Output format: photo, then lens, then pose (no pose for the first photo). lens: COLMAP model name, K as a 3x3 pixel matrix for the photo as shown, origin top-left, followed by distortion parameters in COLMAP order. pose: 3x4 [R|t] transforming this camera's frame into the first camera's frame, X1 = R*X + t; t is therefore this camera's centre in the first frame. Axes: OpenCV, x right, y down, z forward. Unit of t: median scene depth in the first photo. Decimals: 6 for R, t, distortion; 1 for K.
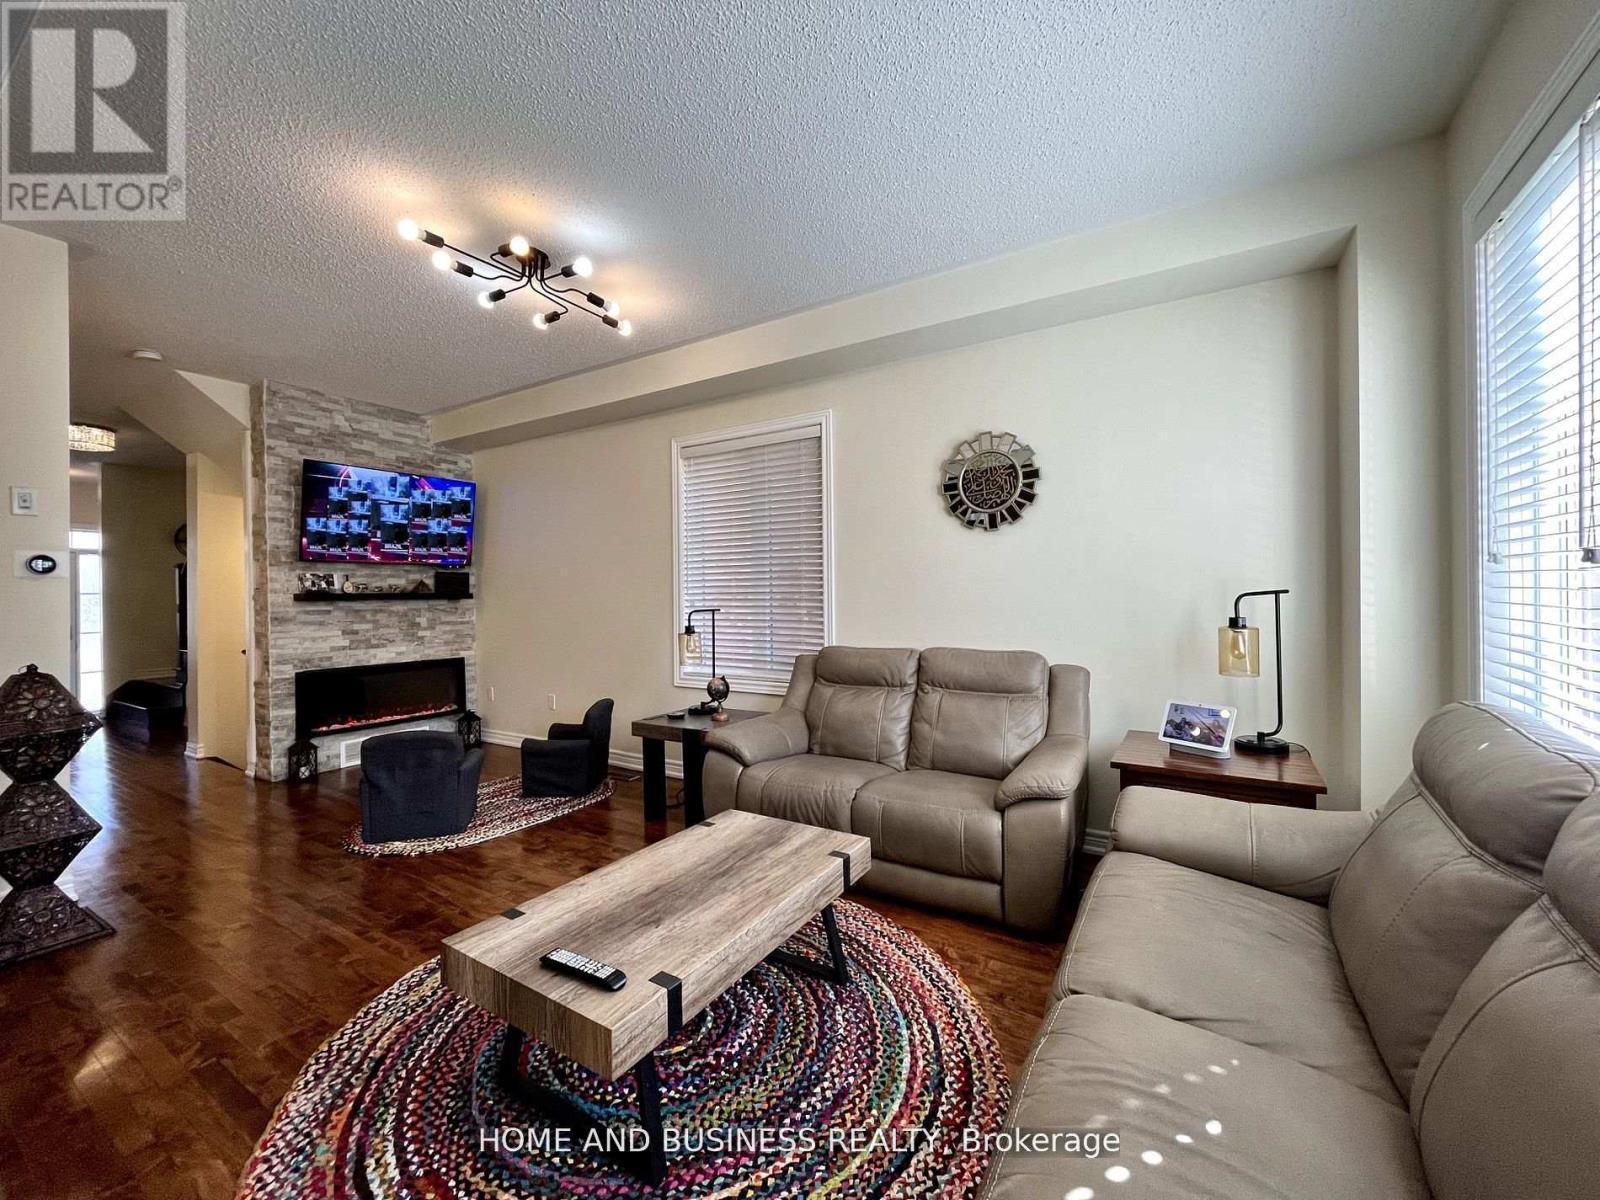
lens RADIAL K [[651.8, 0, 797.3], [0, 651.8, 597.0], [0, 0, 1]] dist [-0.000778, -0.000024]
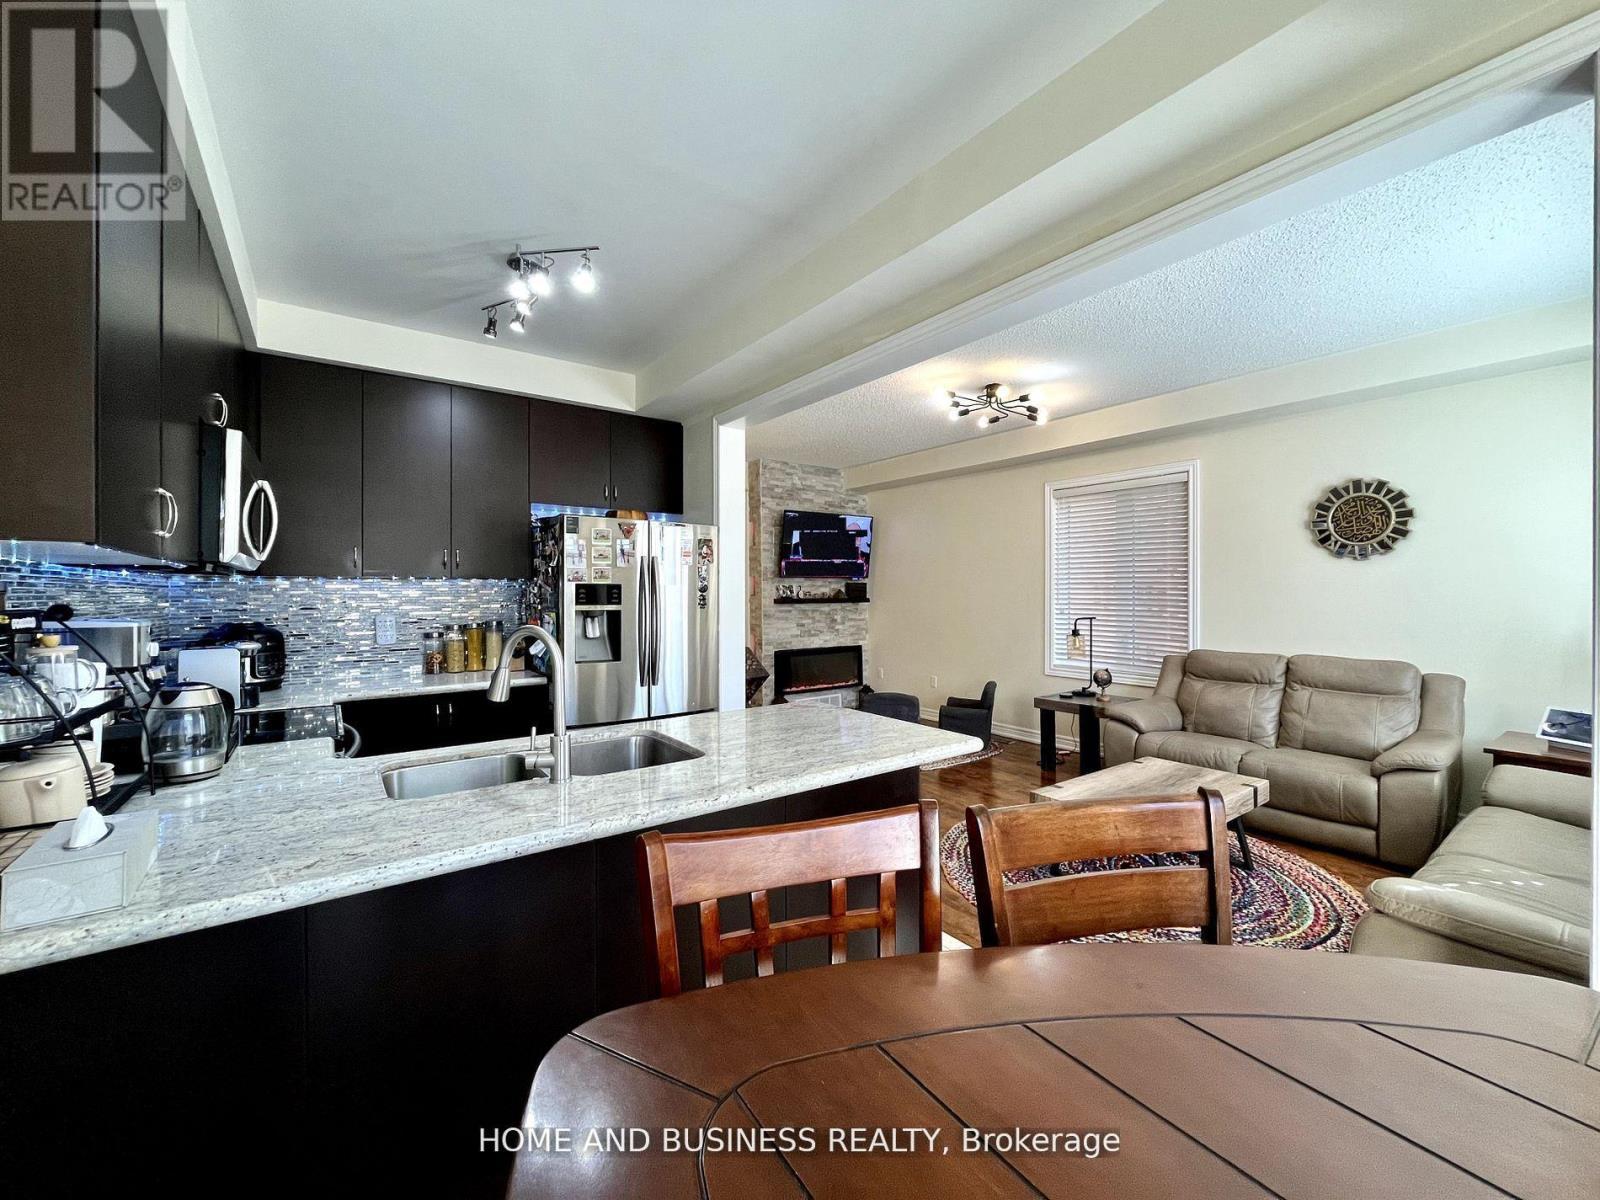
lens RADIAL K [[643.2, 0, 802.5], [0, 643.2, 595.6], [0, 0, 1]] dist [-0.001044, -0.000202]
pose [[0.926439, 0.012090, -0.376251, -0.207076], [-0.009596, 0.999918, 0.008501, -0.034915], [0.376323, -0.004265, 0.926479, -0.480391]]
